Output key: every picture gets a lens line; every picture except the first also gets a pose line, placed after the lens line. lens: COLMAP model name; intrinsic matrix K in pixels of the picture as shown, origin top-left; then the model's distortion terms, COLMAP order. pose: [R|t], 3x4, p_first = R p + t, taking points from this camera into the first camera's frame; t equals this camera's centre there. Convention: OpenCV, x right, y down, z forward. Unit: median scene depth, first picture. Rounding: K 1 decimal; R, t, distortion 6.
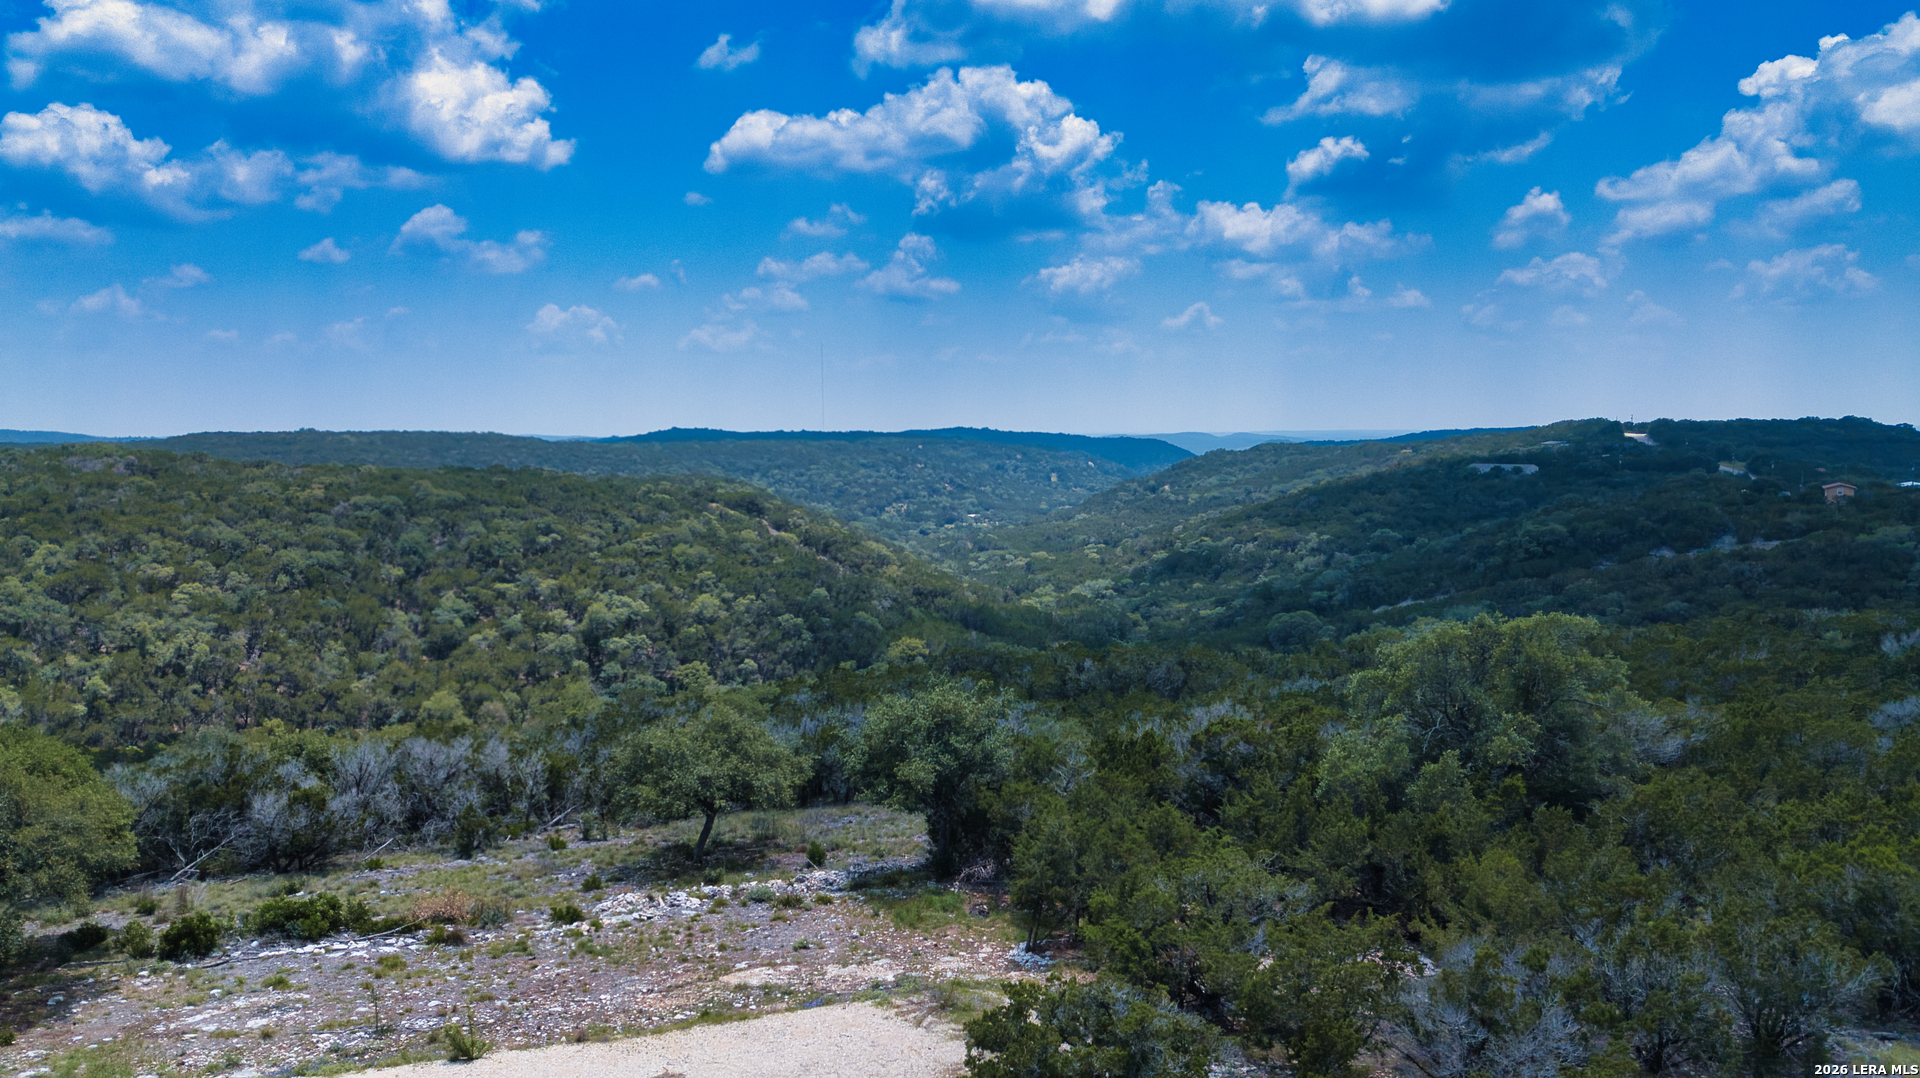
lens RADIAL K [[1466.2, 0, 960.0], [0, 1466.2, 539.0], [0, 0, 1]] dist [0.031378, -0.055846]
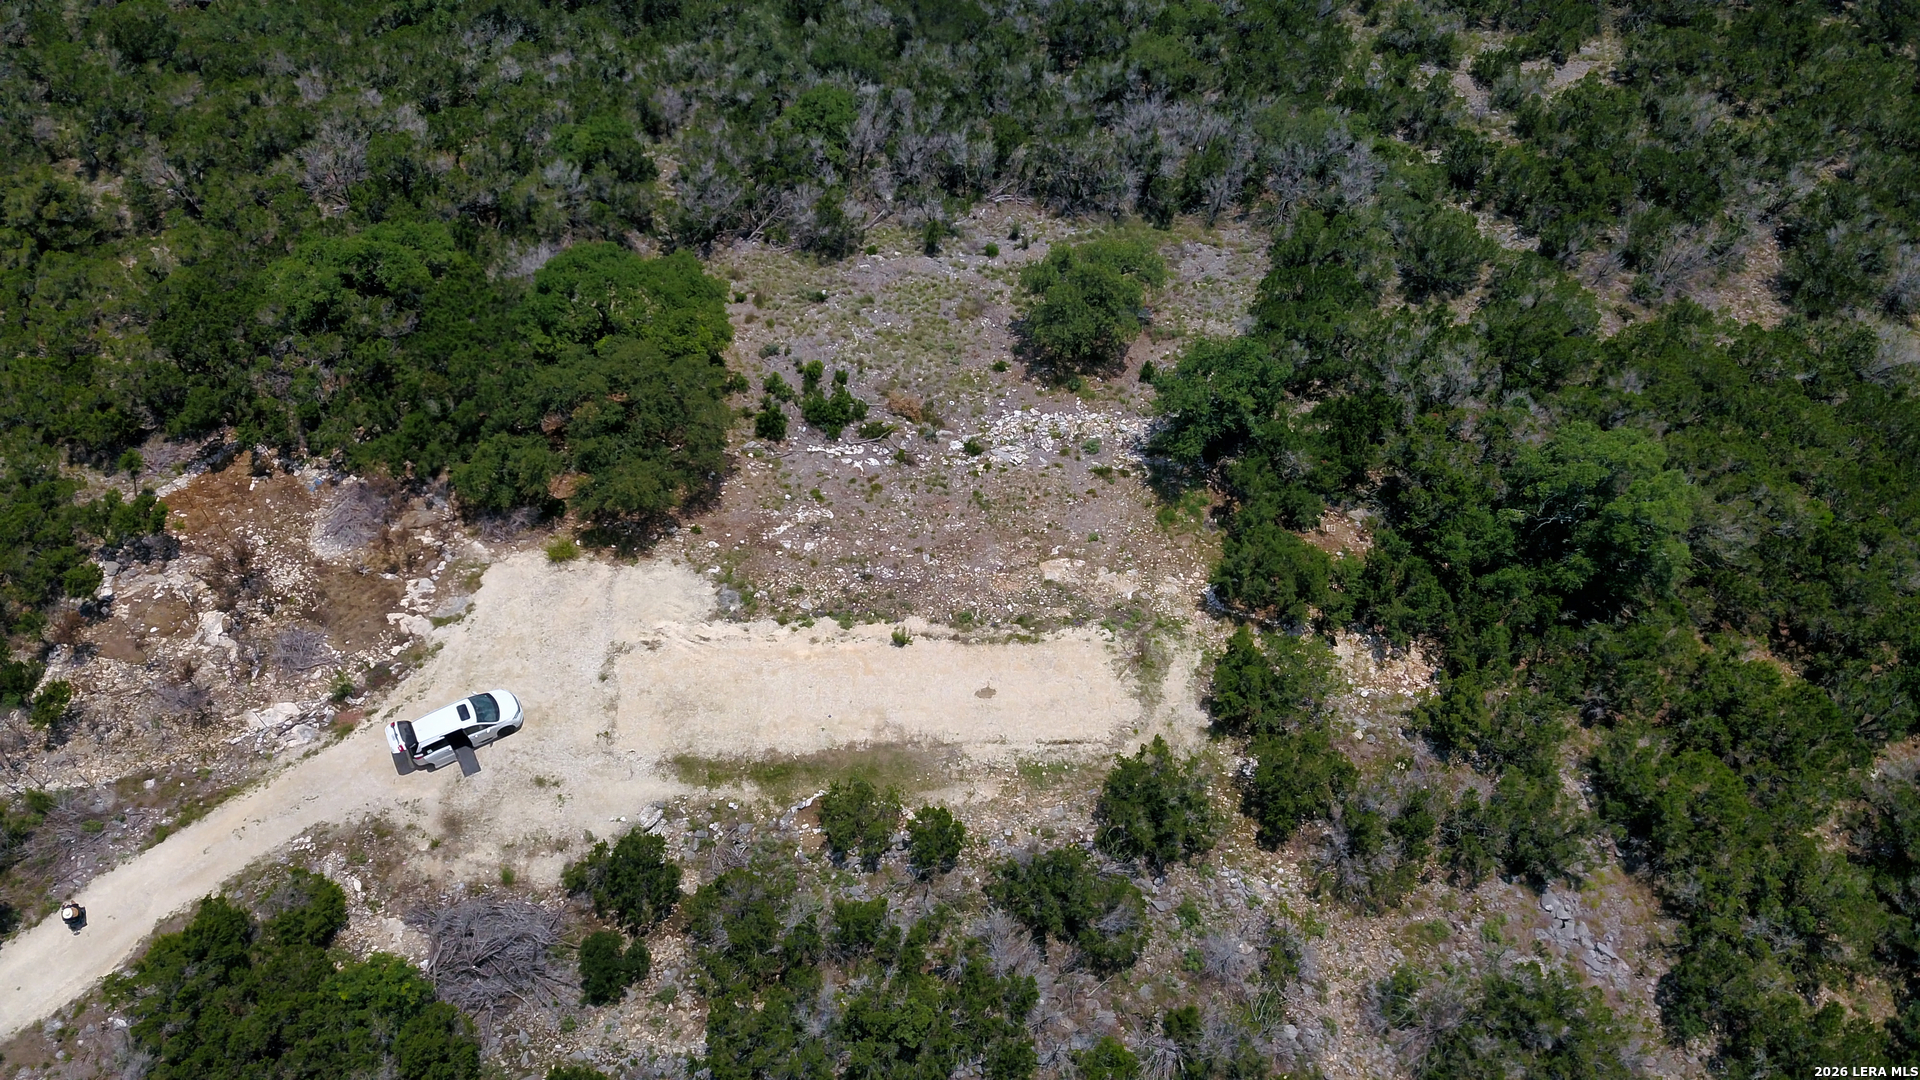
lens RADIAL K [[1469.1, 0, 960.0], [0, 1469.1, 540.0], [0, 0, 1]] dist [0.132172, -0.317086]
pose [[0.934461, 0.296571, -0.197051, 0.013855], [-0.028228, 0.613372, 0.789290, -0.172090], [0.354946, -0.731998, 0.581544, -0.010115]]
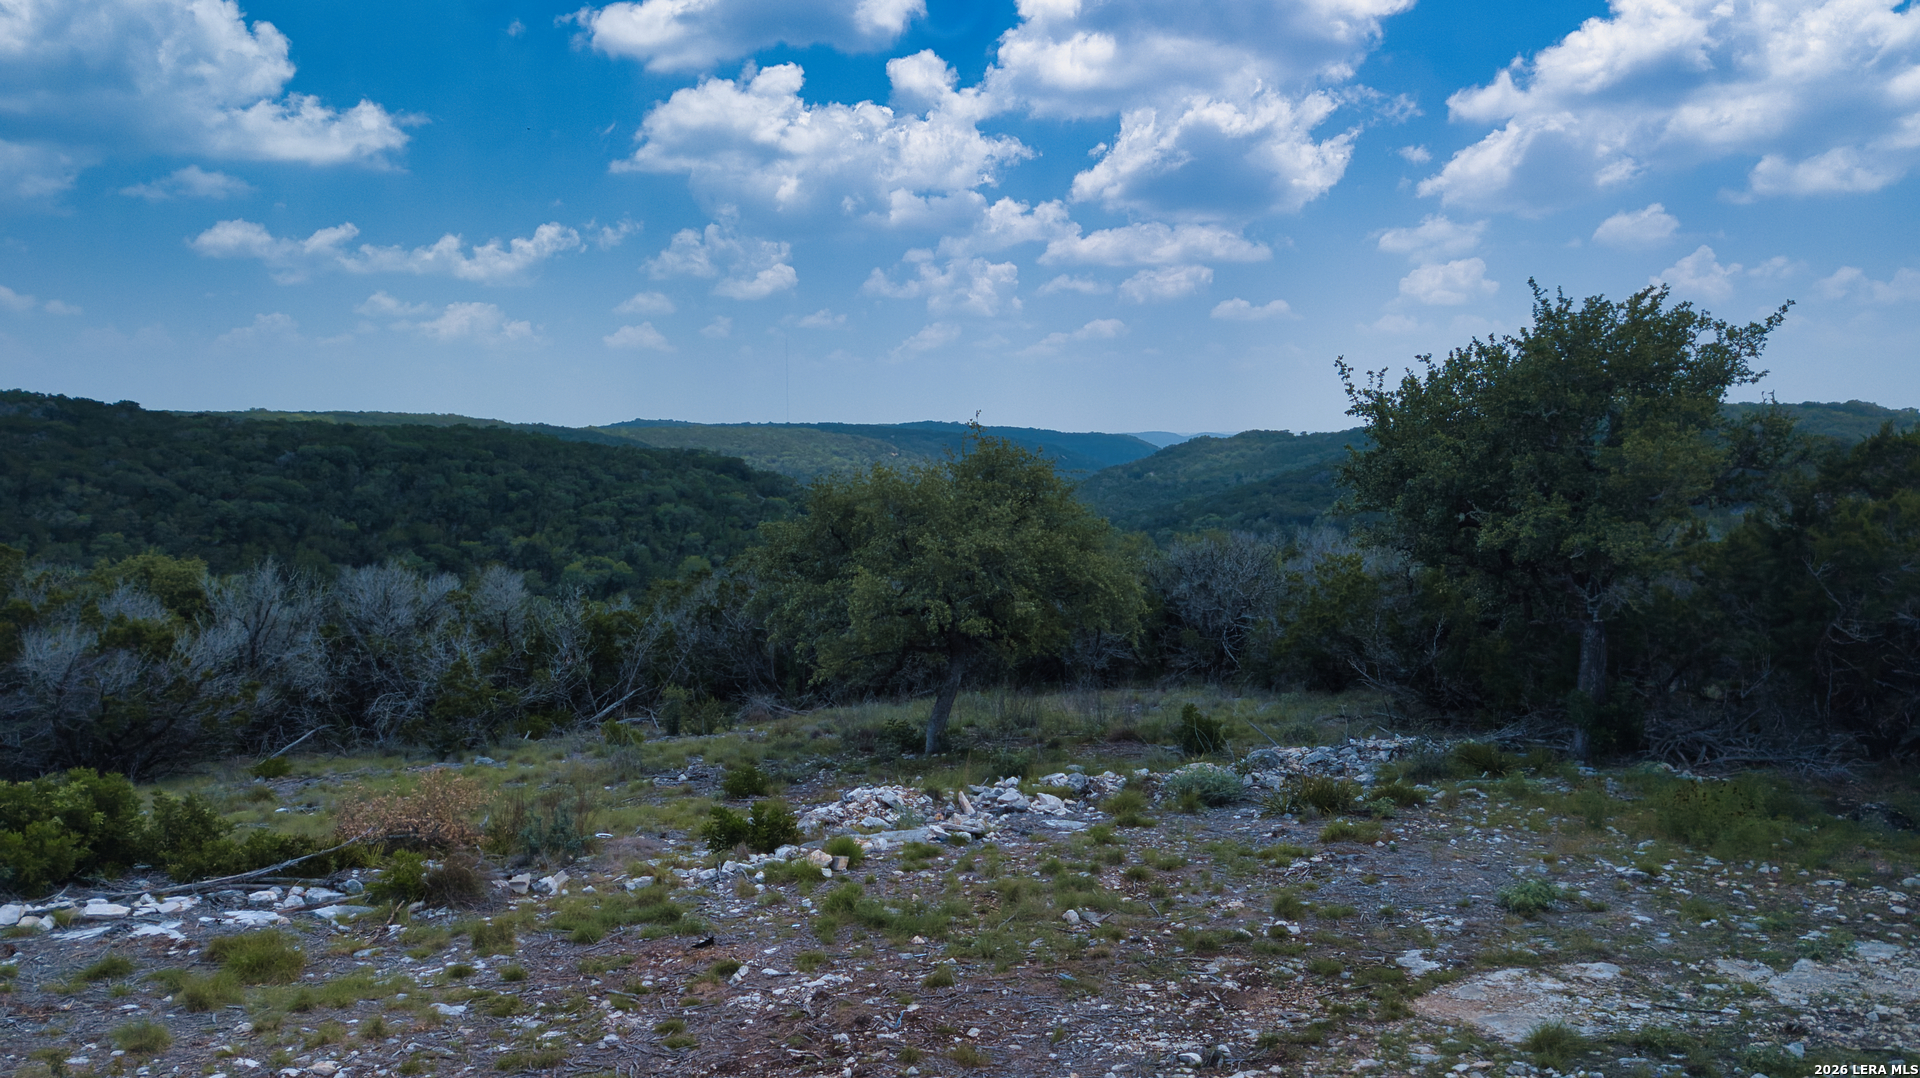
lens RADIAL K [[1466.2, 0, 960.0], [0, 1466.2, 539.0], [0, 0, 1]] dist [0.031378, -0.055846]
pose [[0.999664, 0.003605, 0.025679, -0.038590], [-0.003600, 0.999993, -0.000219, 0.031284], [-0.025680, 0.000127, 0.999670, 0.107809]]
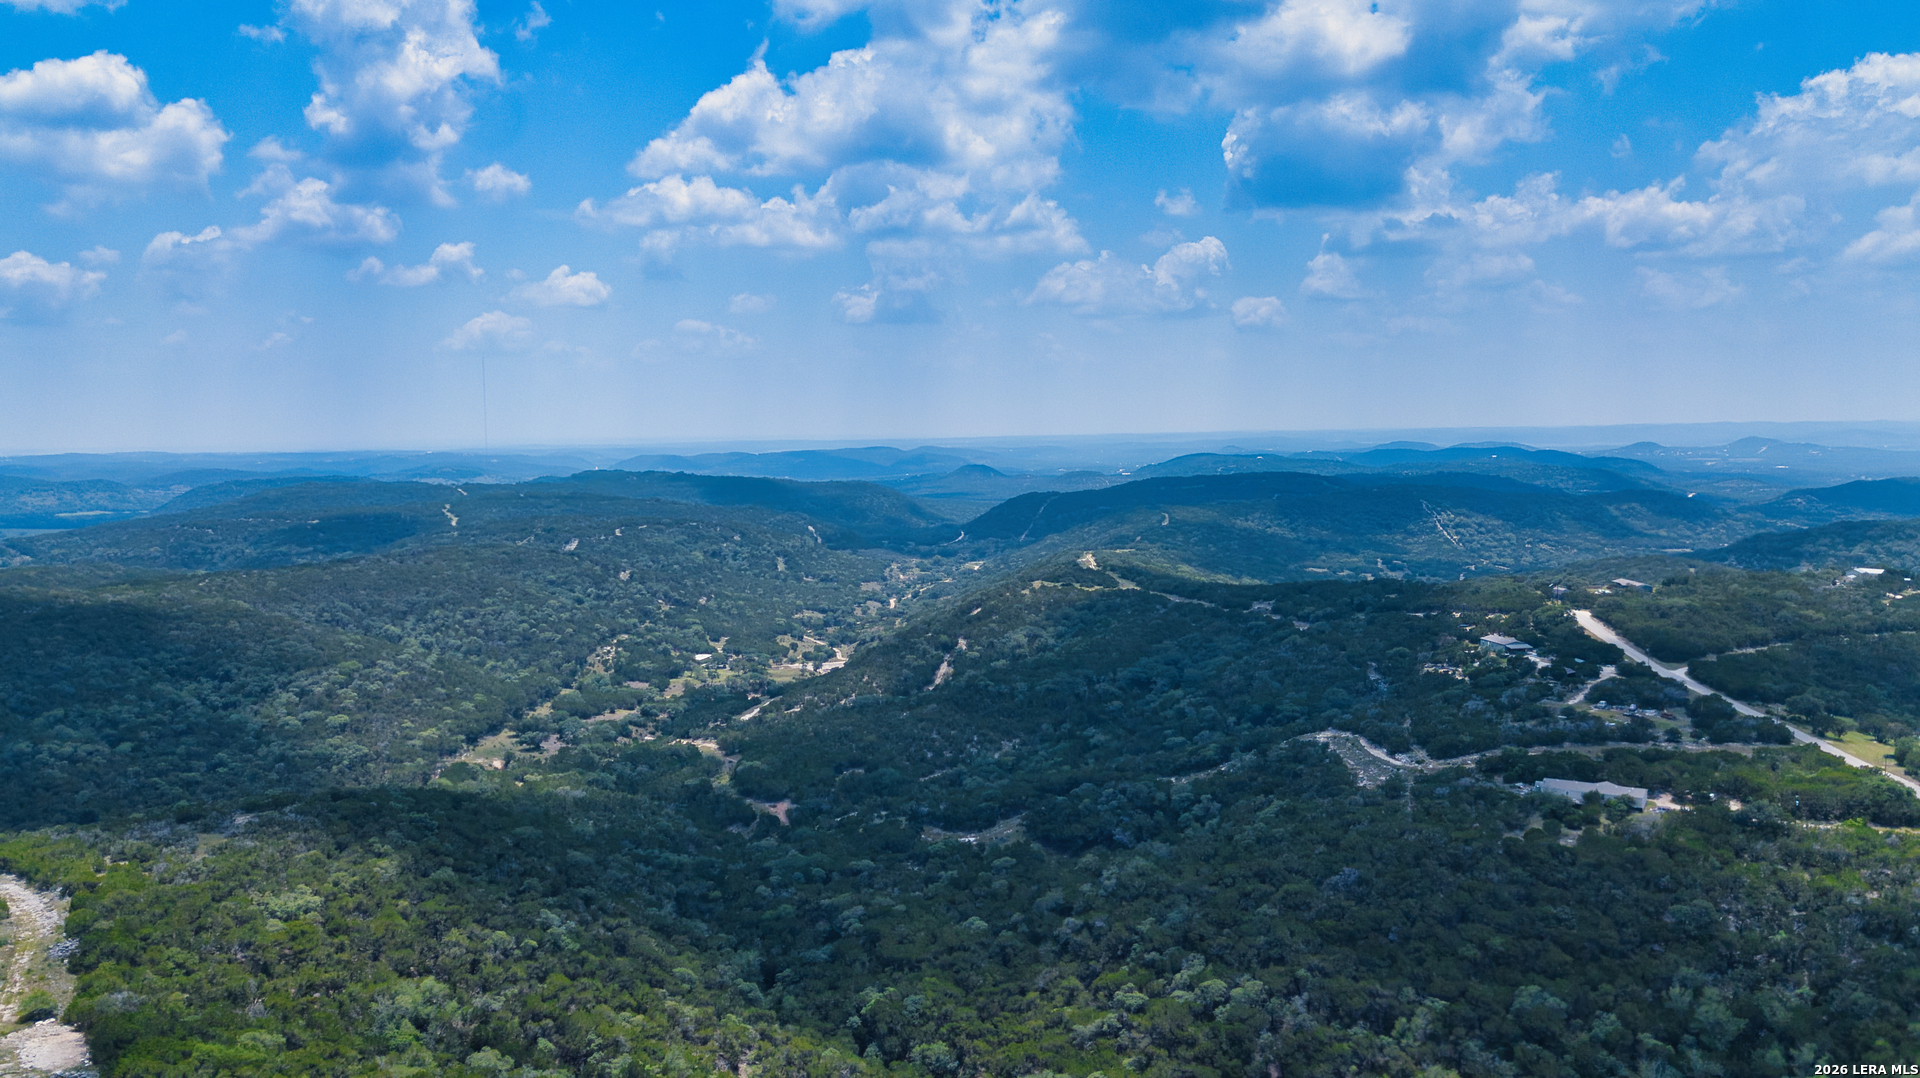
lens RADIAL K [[1466.2, 0, 960.0], [0, 1466.2, 539.0], [0, 0, 1]] dist [0.031378, -0.055846]
pose [[0.975735, -0.031587, 0.216665, -0.102564], [0.029902, 0.999492, 0.011052, -0.350791], [-0.216904, -0.004305, 0.976183, 0.815332]]
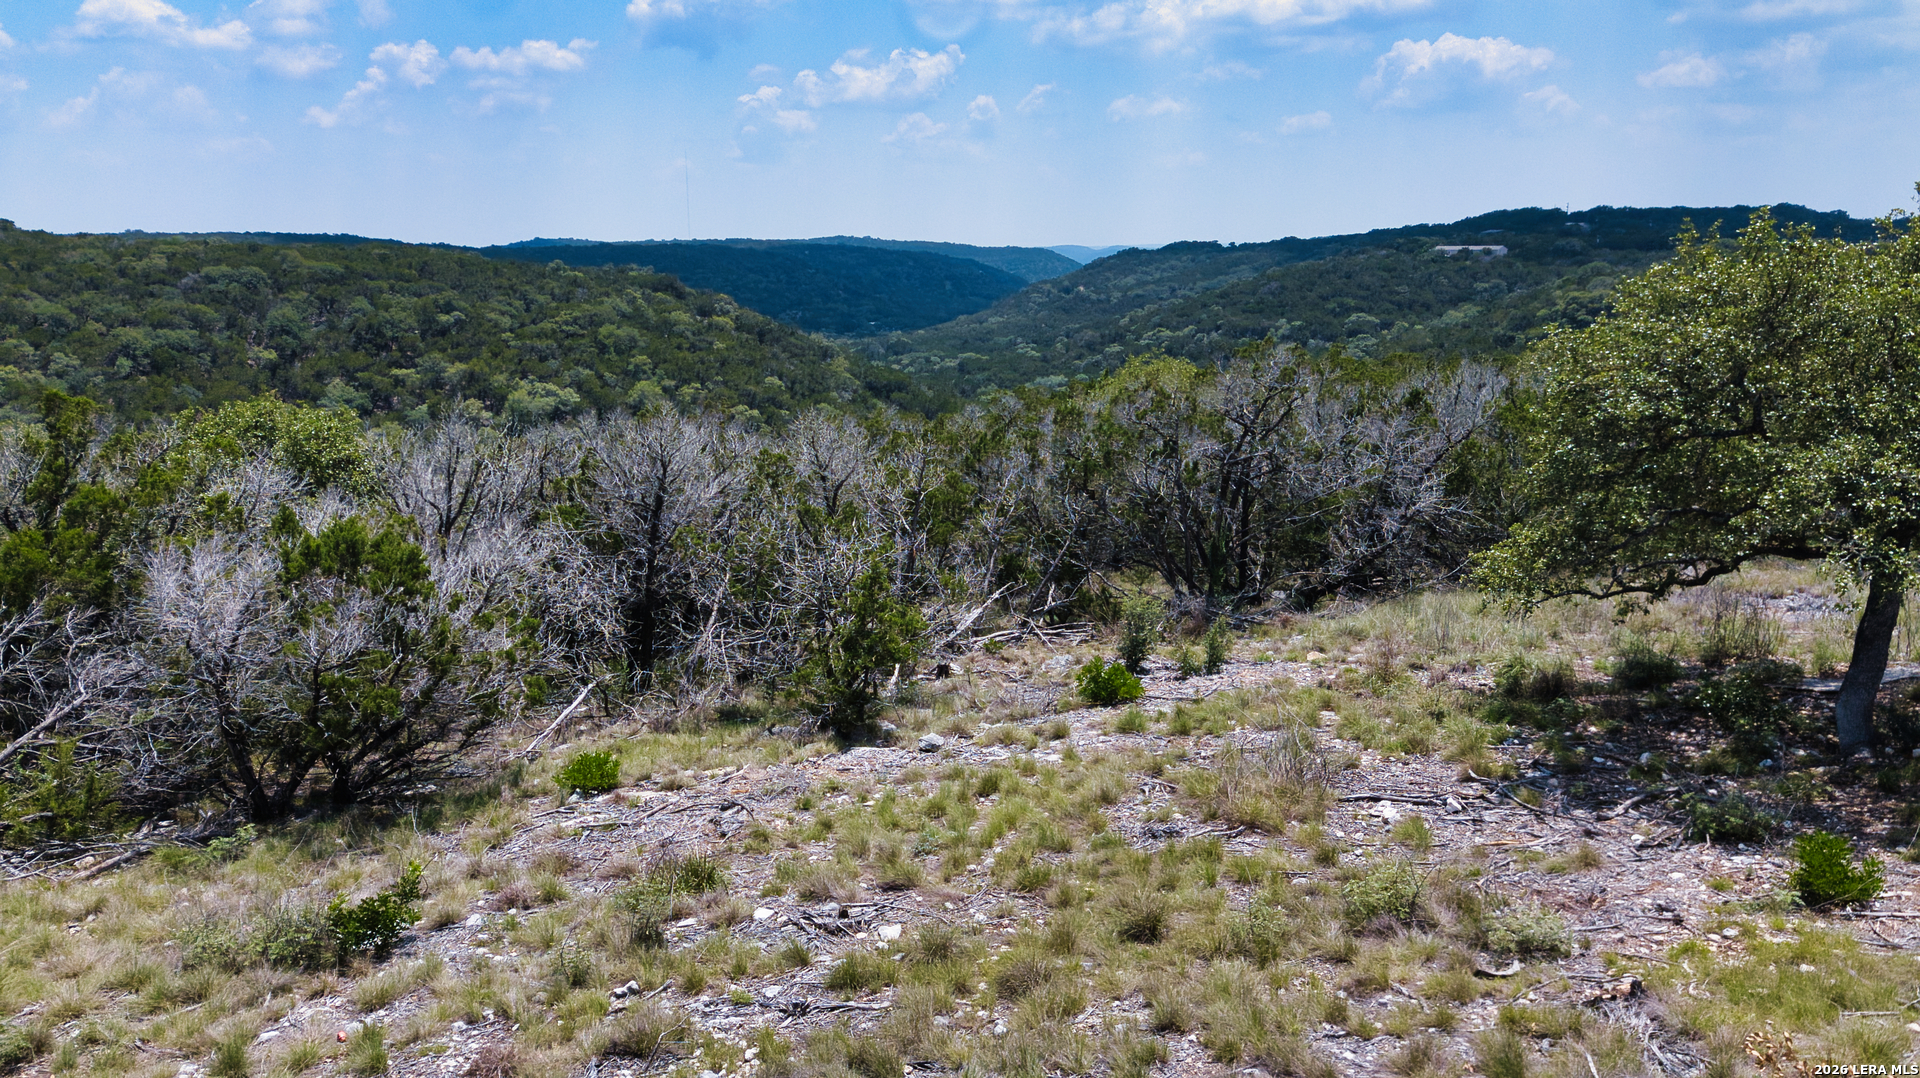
lens RADIAL K [[1471.5, 0, 960.0], [0, 1471.5, 539.0], [0, 0, 1]] dist [0.000145, 0.008699]
pose [[0.996134, -0.022728, 0.084861, -0.077180], [0.012217, 0.992407, 0.122385, 0.030859], [-0.086998, -0.120875, 0.988848, 0.156725]]
